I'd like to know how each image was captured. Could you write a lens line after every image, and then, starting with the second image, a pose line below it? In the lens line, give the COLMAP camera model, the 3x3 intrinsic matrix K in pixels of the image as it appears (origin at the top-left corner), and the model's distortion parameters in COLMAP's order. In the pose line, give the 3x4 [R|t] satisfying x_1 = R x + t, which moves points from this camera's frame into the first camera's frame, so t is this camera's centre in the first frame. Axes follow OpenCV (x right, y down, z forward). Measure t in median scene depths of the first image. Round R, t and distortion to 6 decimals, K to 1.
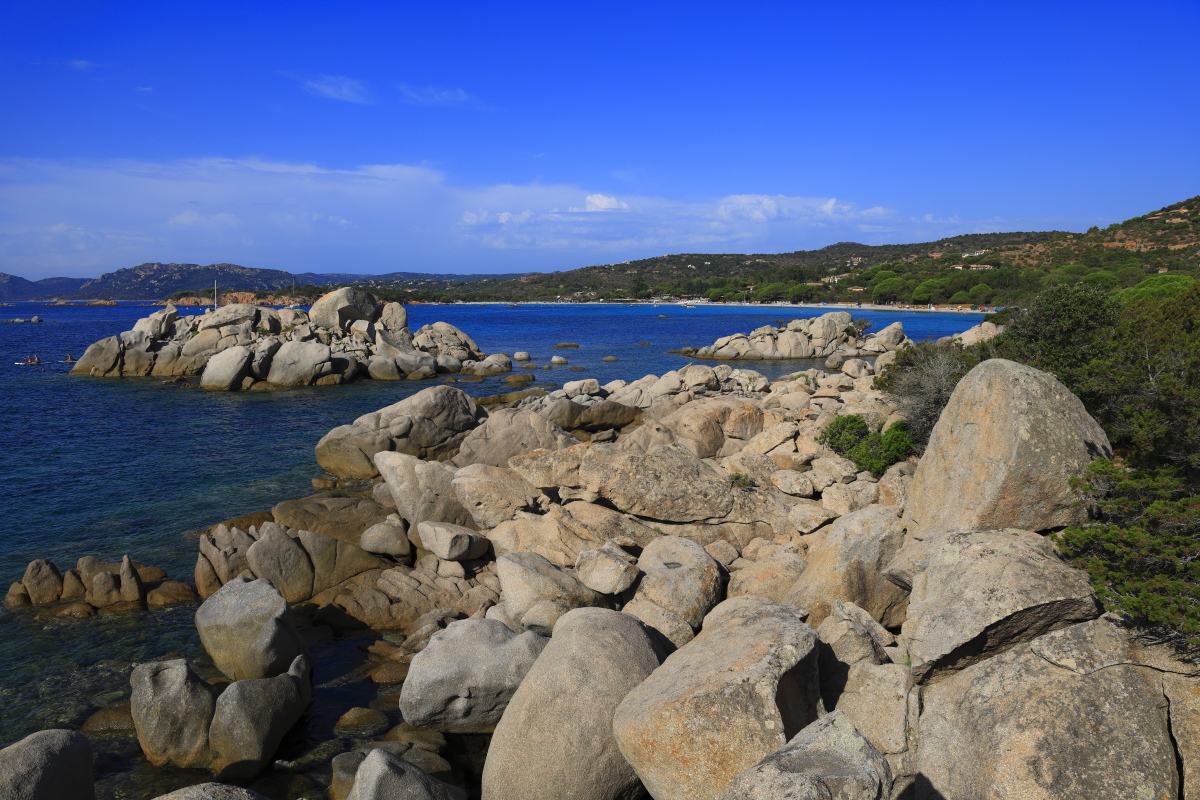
lens RADIAL K [[816.2, 0, 606.4], [0, 816.2, 405.2], [0, 0, 1]] dist [0.004021, 0.000411]
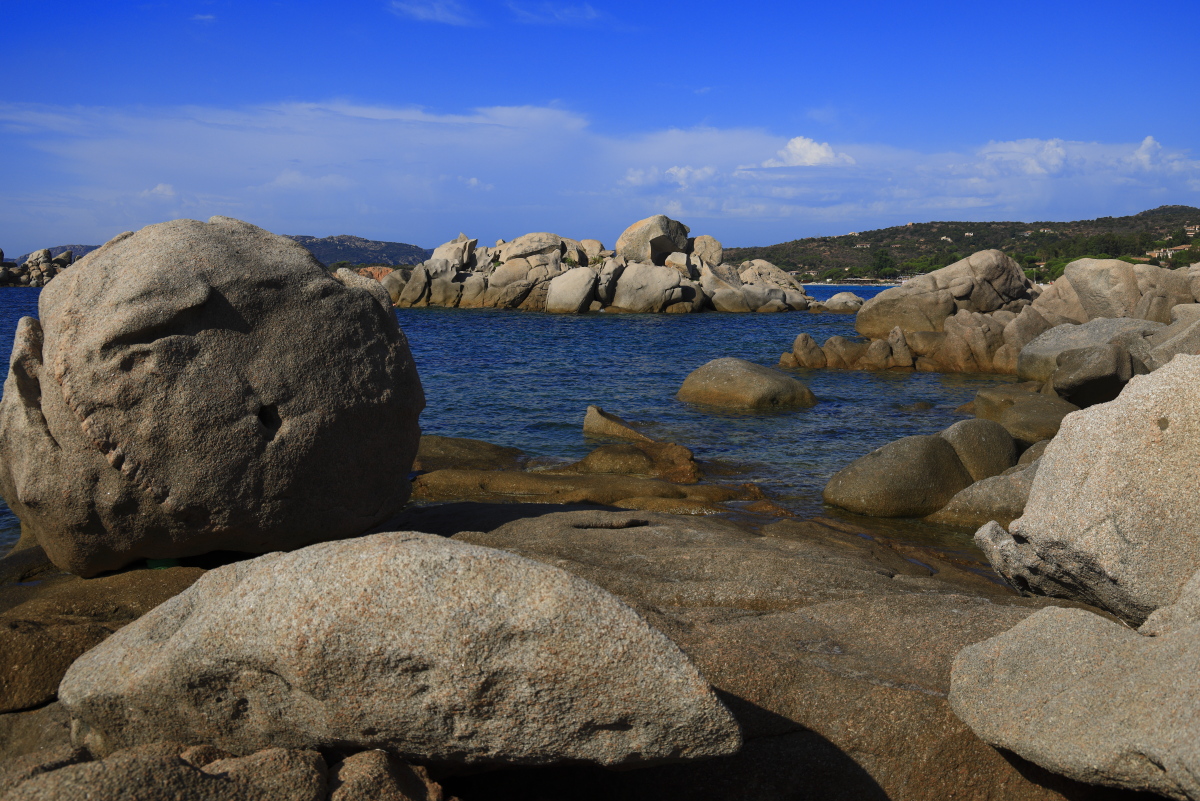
lens RADIAL K [[1080.7, 0, 600.0], [0, 1080.7, 400.5], [0, 0, 1]] dist [0.011902, 0.004516]
pose [[0.981216, 0.030591, -0.190471, -0.420837], [-0.035047, 0.999184, -0.020066, 0.196587], [0.189702, 0.026364, 0.981488, -0.301216]]
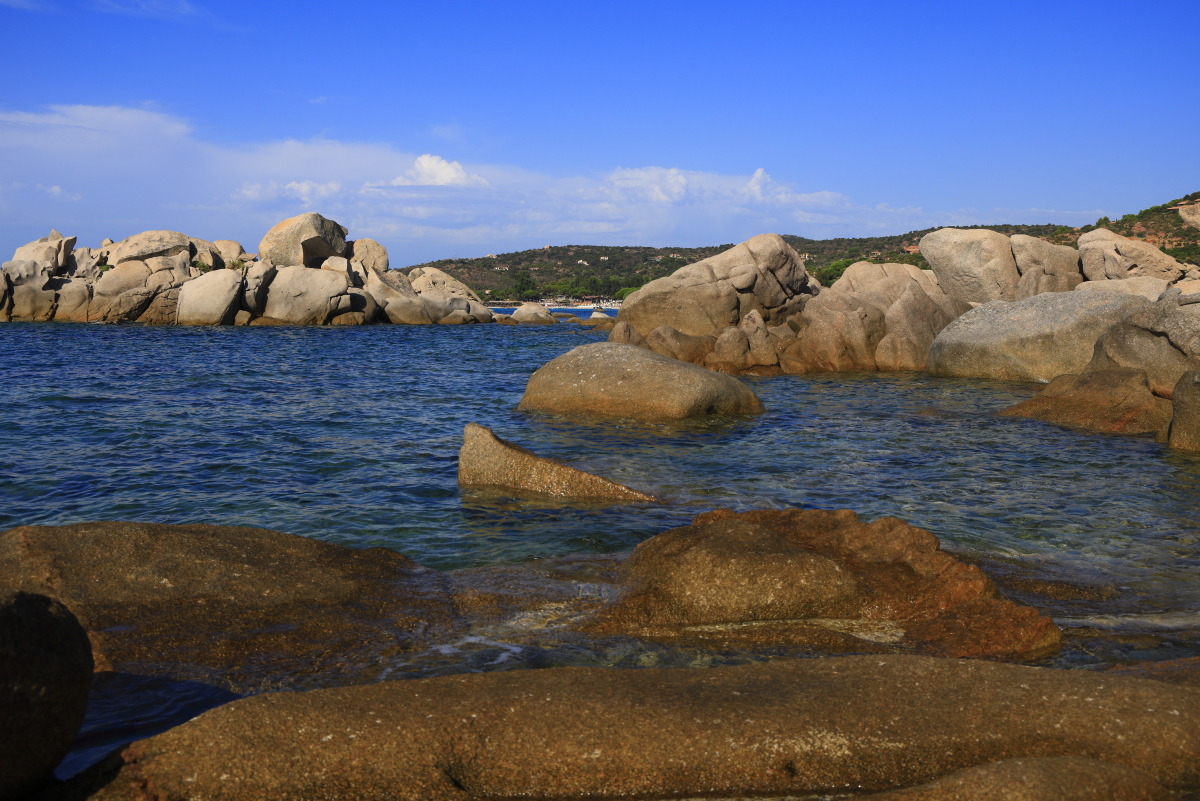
lens RADIAL K [[1142.5, 0, 600.0], [0, 1142.5, 400.5], [0, 0, 1]] dist [-0.013046, 0.012401]
pose [[0.991346, -0.000123, 0.131275, -0.529257], [0.006951, 0.998646, -0.051557, 0.196681], [-0.131090, 0.052023, 0.990004, -0.041158]]
